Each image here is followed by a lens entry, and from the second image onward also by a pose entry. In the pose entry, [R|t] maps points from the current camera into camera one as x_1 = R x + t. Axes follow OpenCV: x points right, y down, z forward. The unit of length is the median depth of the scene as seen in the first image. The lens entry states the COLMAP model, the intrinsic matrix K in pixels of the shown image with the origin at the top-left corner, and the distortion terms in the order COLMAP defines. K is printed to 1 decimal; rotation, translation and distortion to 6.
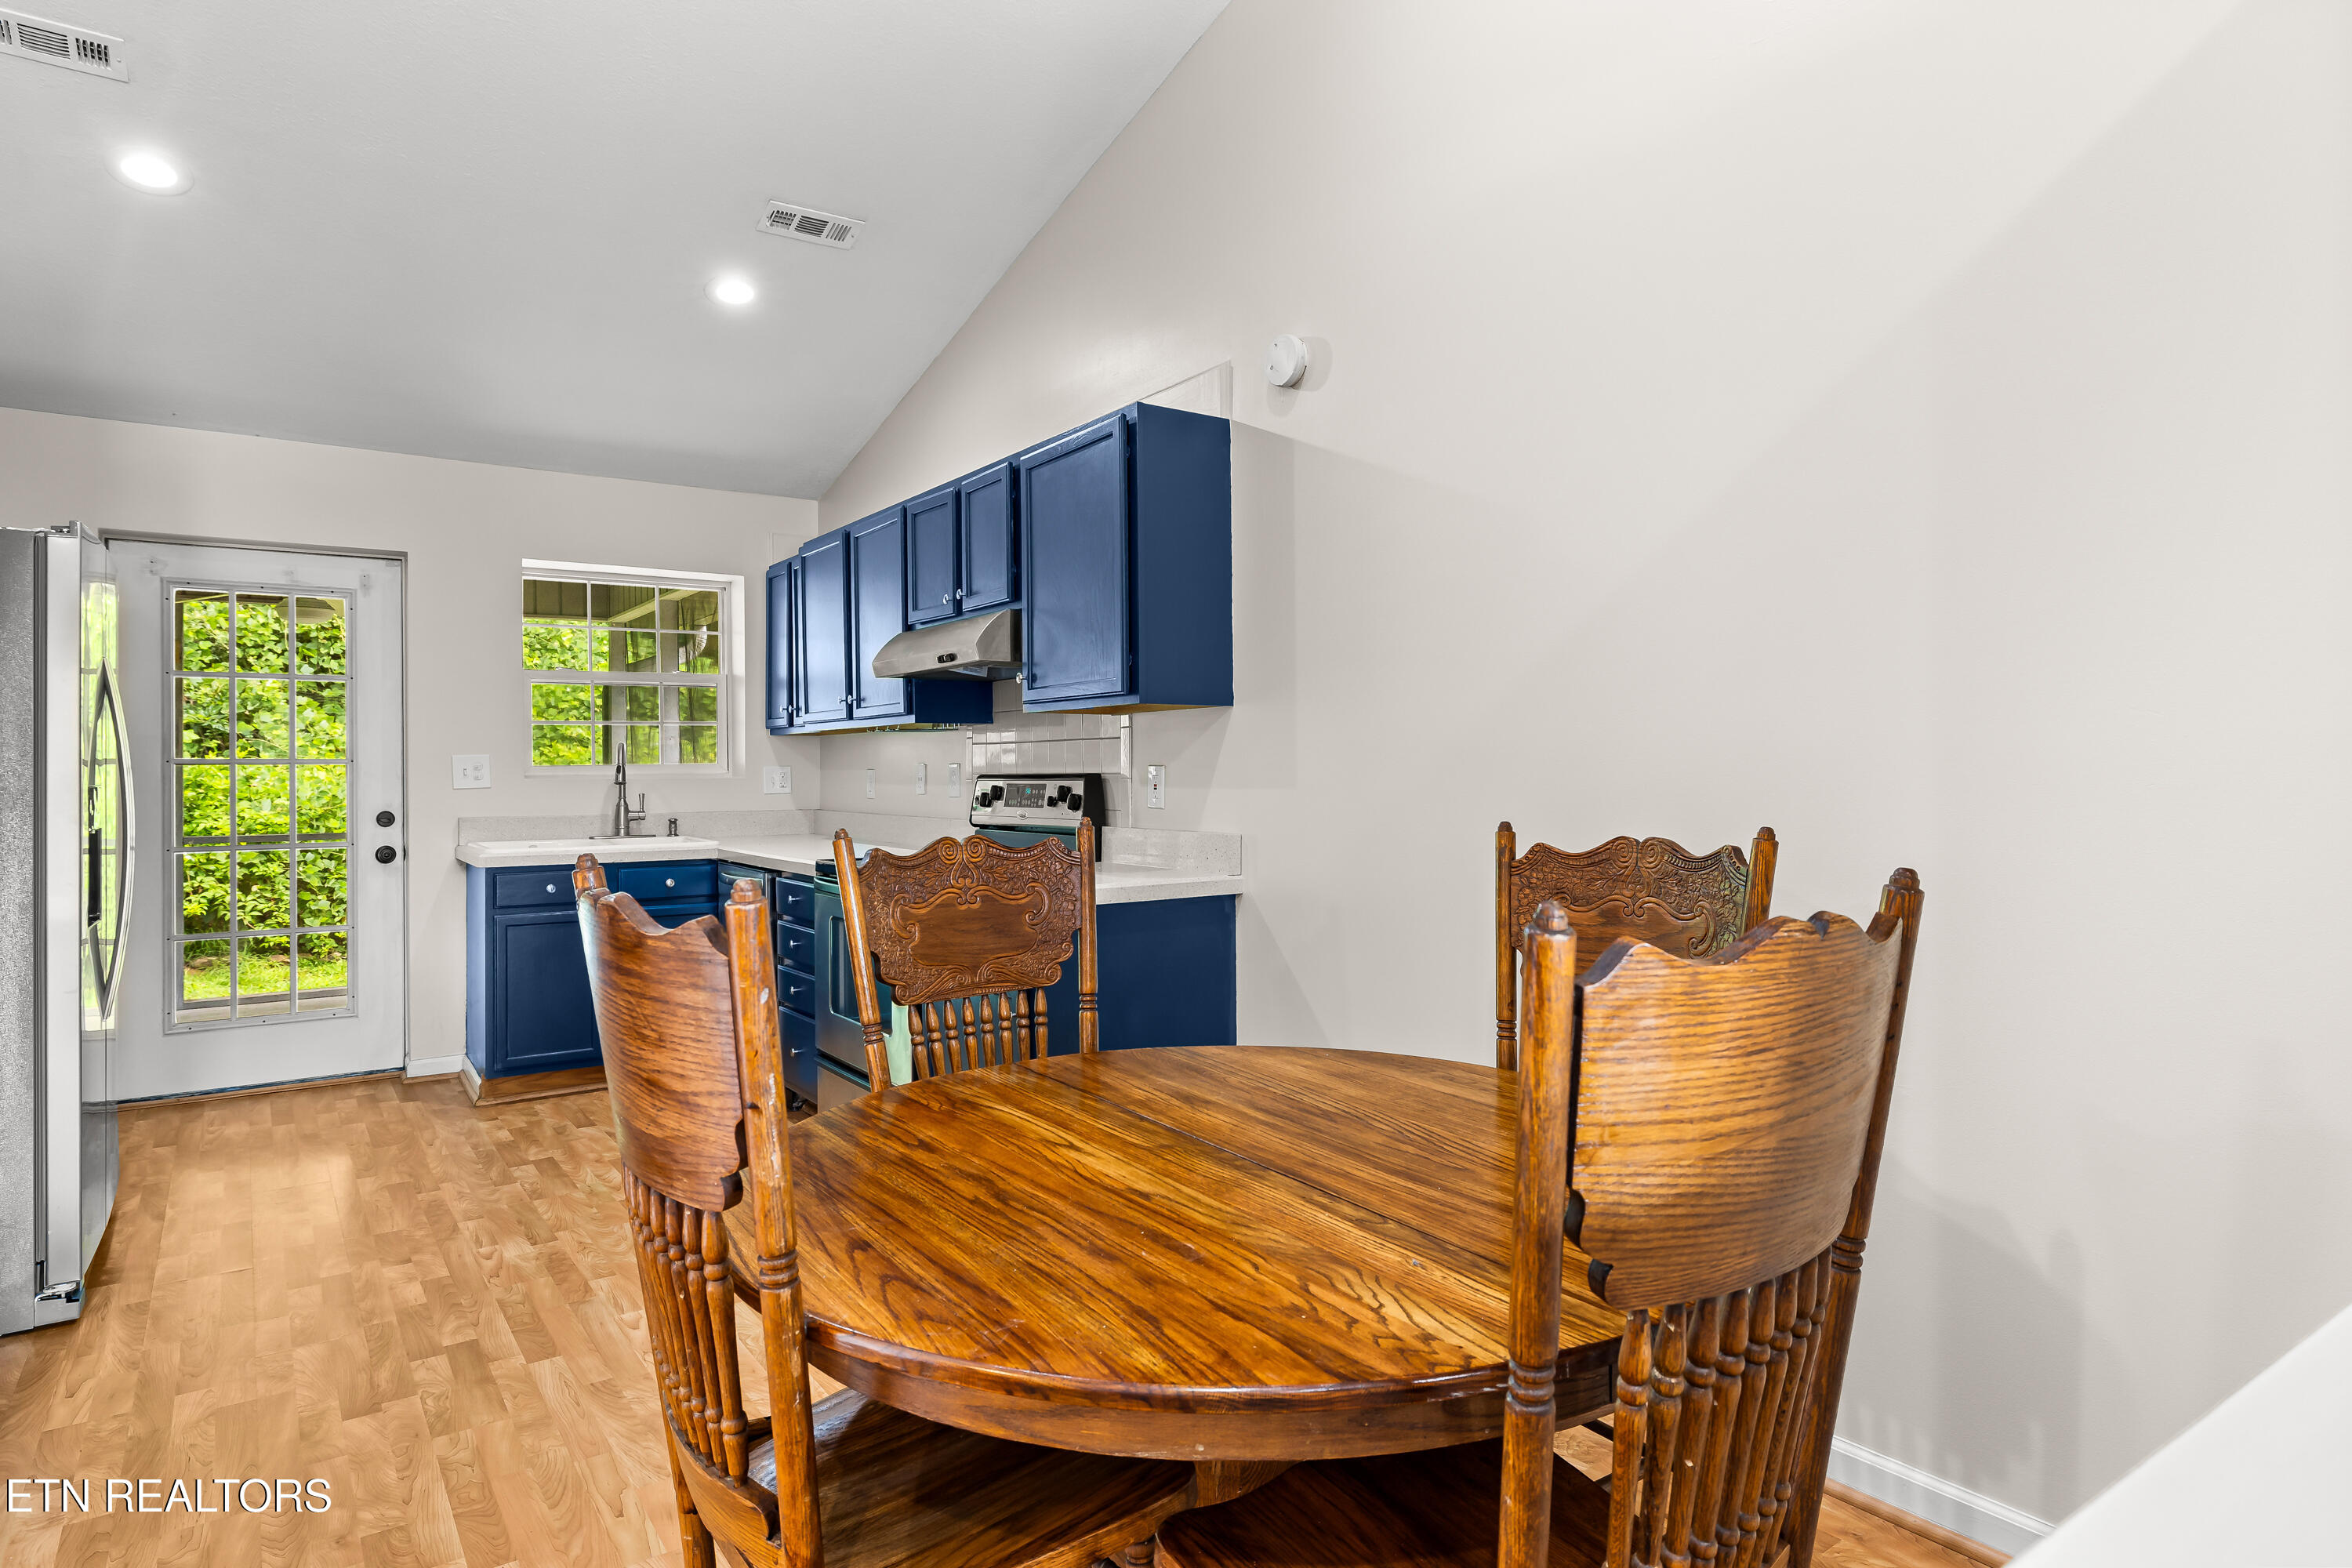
lens RADIAL K [[1308.4, 0, 1177.7], [0, 1308.4, 762.6], [0, 0, 1]] dist [-0.002175, -0.000508]
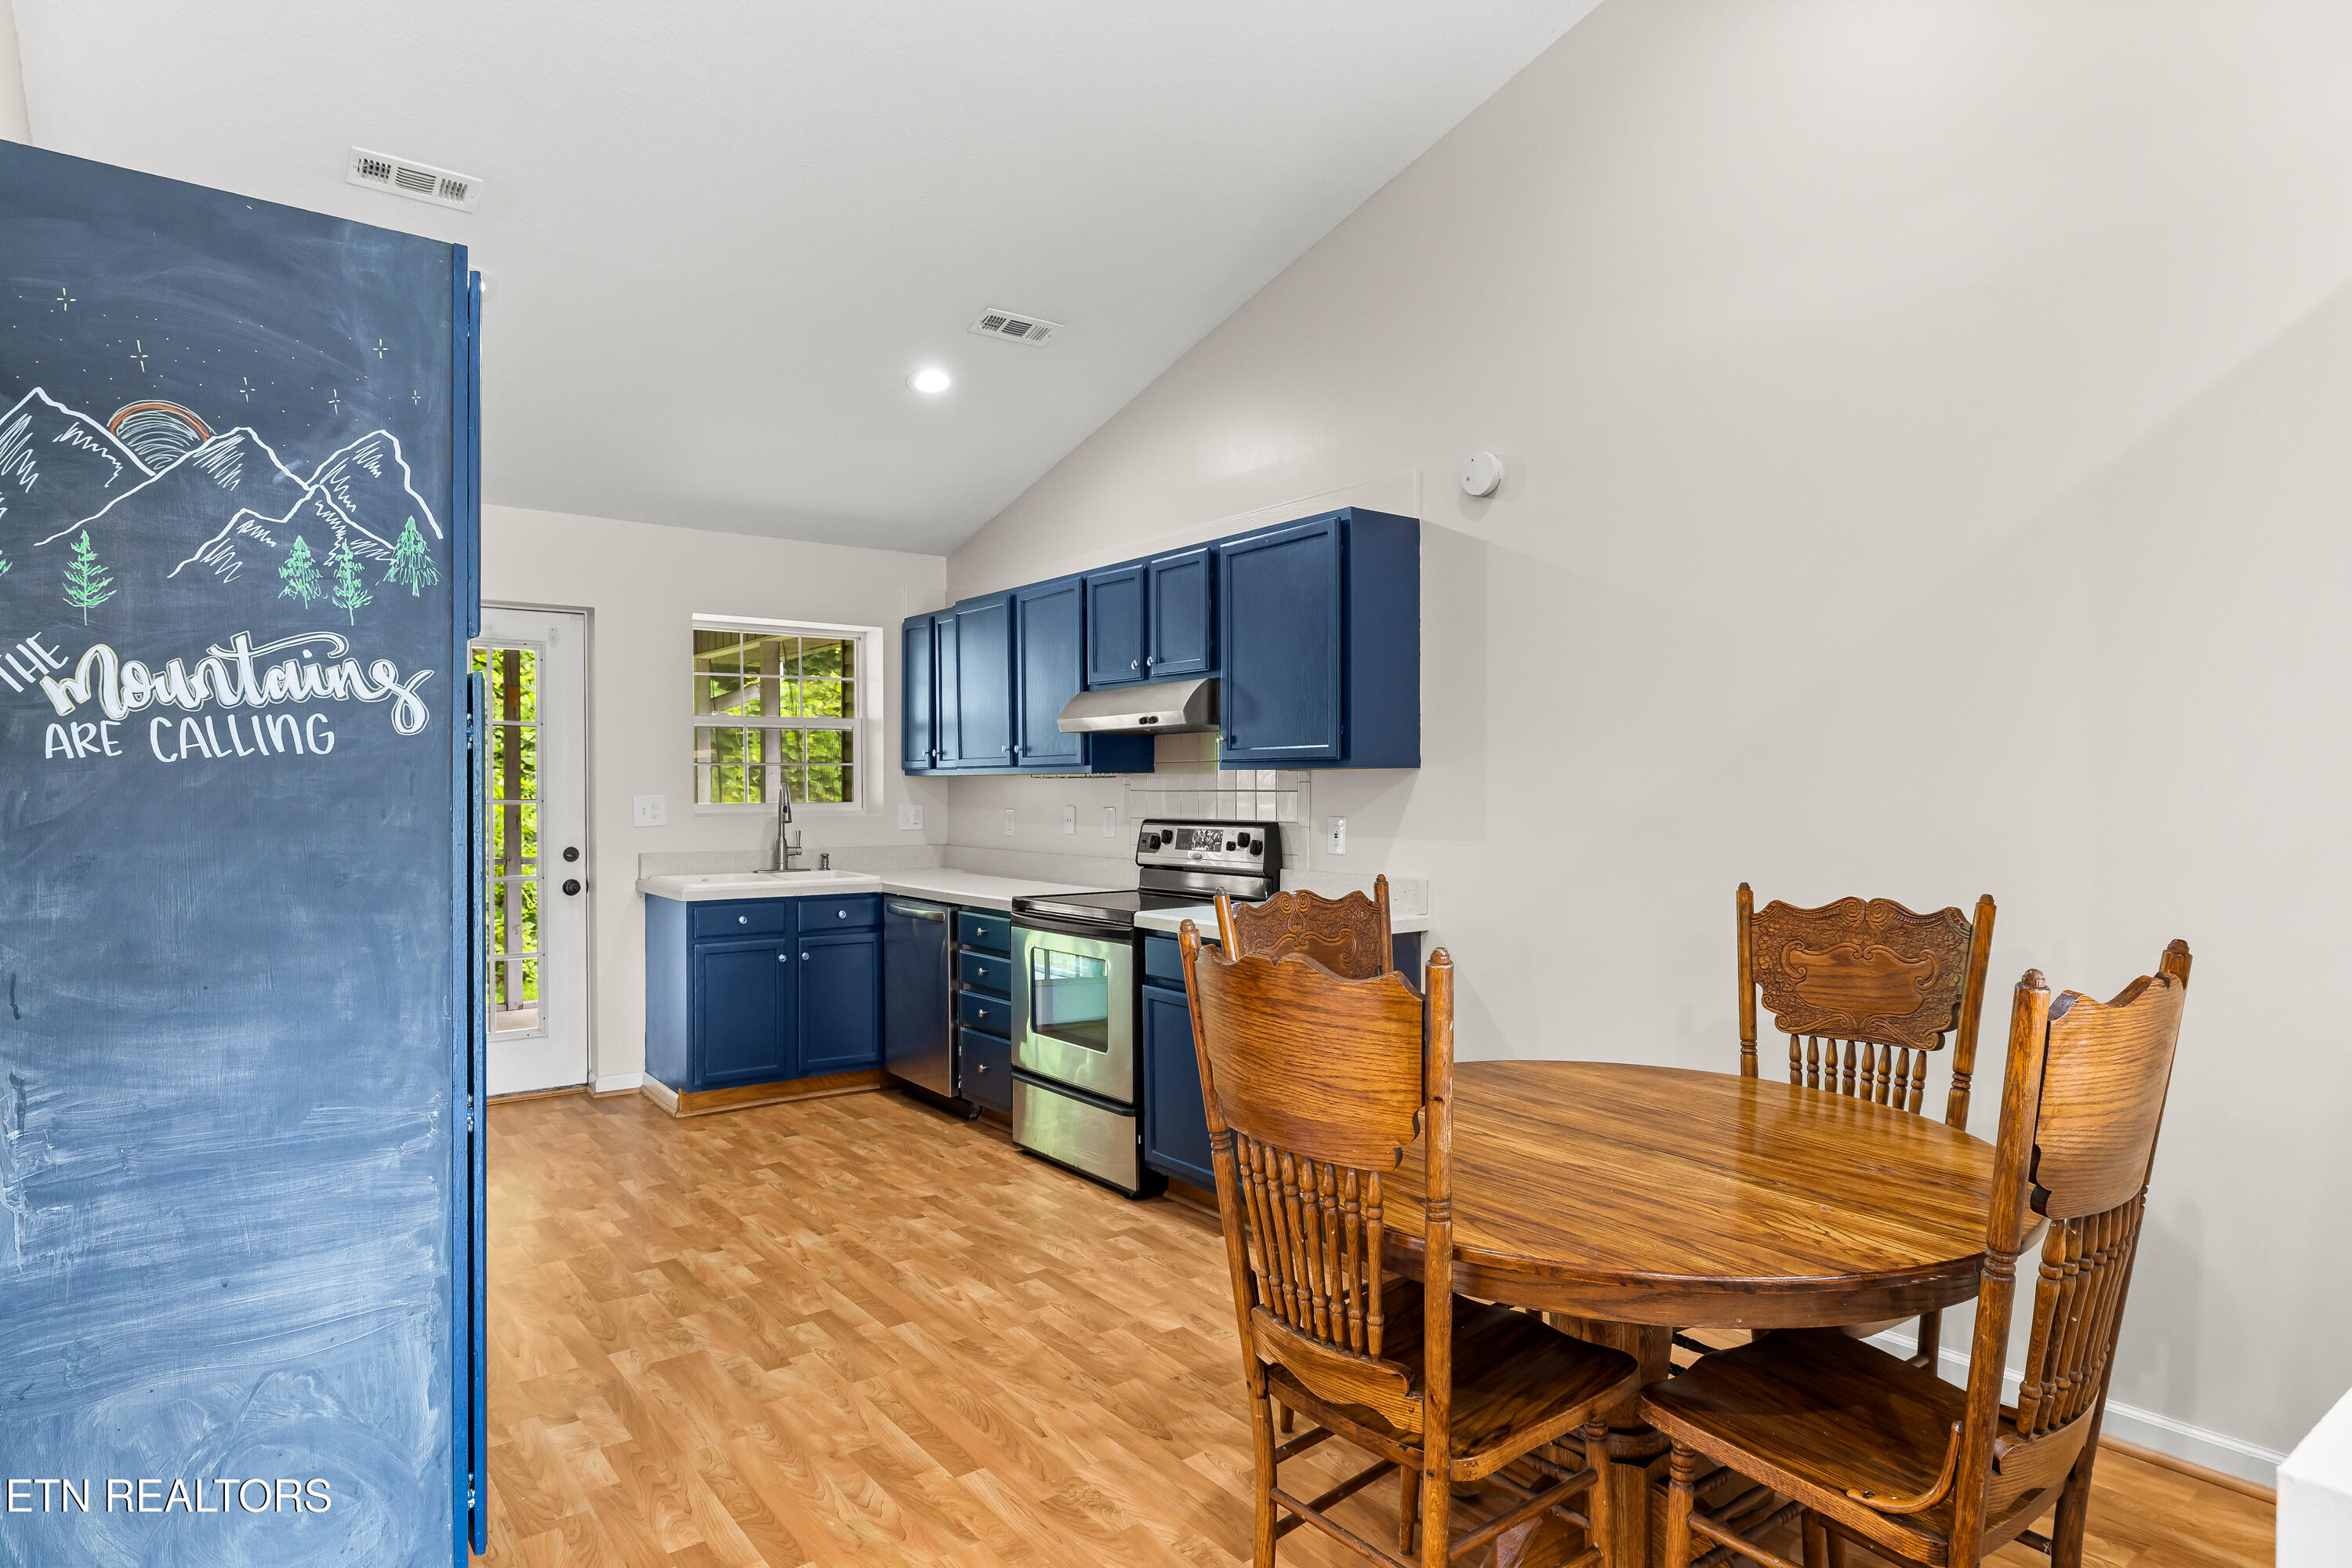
lens RADIAL K [[1314.2, 0, 1178.7], [0, 1314.2, 801.2], [0, 0, 1]] dist [-0.001410, -0.000256]
pose [[0.999344, 0.005705, 0.035763, -0.198083], [-0.006268, 0.999858, 0.015659, -0.028952], [-0.035669, -0.015873, 0.999238, -0.141989]]
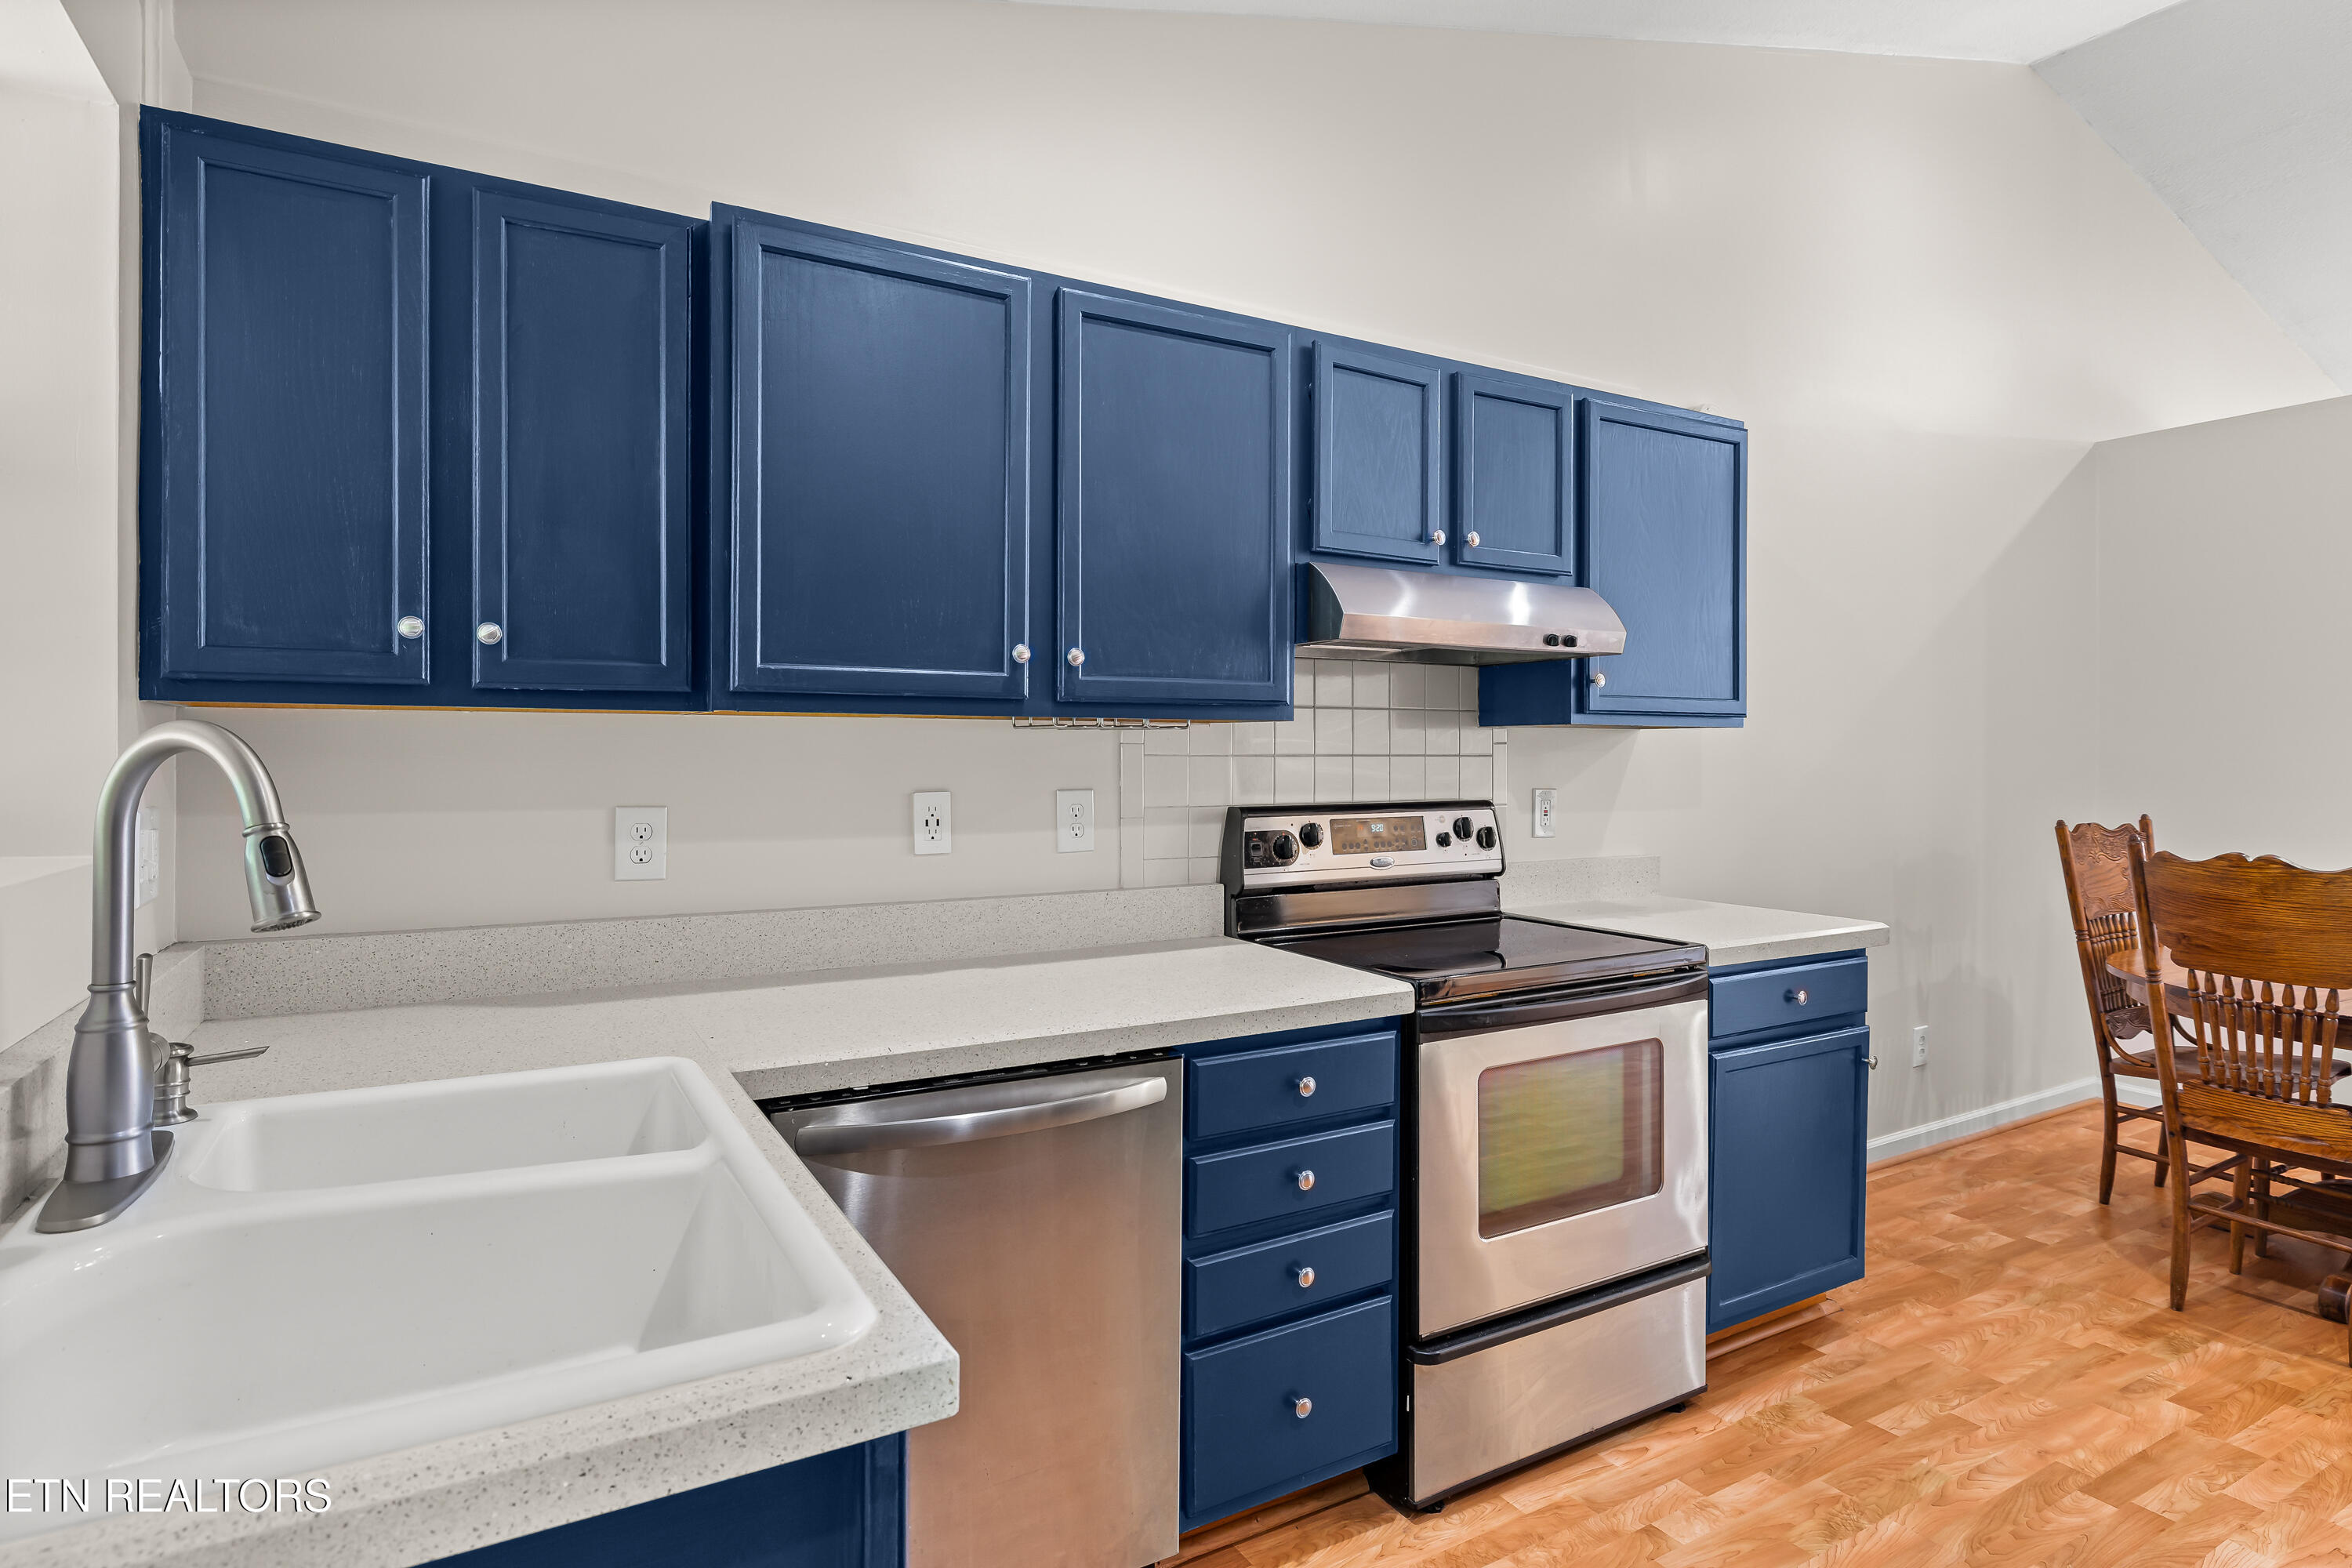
lens RADIAL K [[1228.0, 0, 1169.7], [0, 1228.0, 765.4], [0, 0, 1]] dist [0.000235, -0.000642]
pose [[0.094206, 0.000248, 0.995553, -0.874238], [-0.006064, 0.999982, 0.000325, -0.012824], [-0.995534, -0.006067, 0.094206, 1.185595]]
